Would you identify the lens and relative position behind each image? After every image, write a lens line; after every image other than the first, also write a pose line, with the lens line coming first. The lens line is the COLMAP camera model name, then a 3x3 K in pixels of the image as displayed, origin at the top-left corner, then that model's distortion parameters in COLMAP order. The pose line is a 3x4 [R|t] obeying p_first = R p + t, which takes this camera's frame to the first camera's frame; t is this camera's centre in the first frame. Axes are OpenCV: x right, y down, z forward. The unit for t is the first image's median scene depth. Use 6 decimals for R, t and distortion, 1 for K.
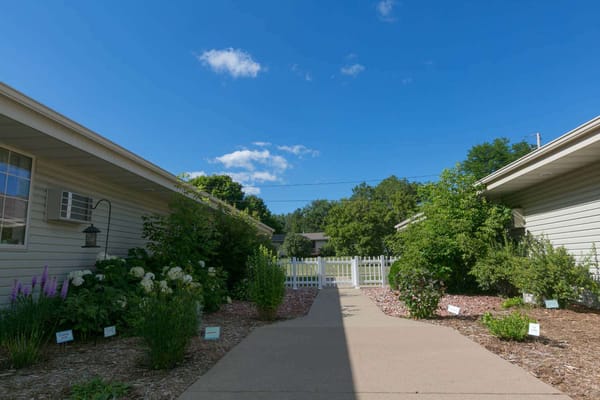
lens RADIAL K [[370.8, 0, 300.0], [0, 370.8, 200.0], [0, 0, 1]] dist [-0.005179, 0.000401]
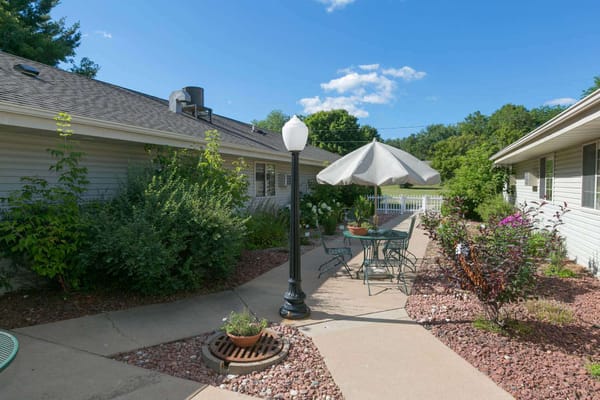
lens RADIAL K [[333.9, 0, 300.0], [0, 333.9, 200.0], [0, 0, 1]] dist [-0.000384, 0.001699]
pose [[0.948045, 0.031051, -0.316616, 0.021362], [0.035323, 0.978798, 0.201759, -0.030639], [0.316168, -0.202461, 0.926848, -0.113491]]
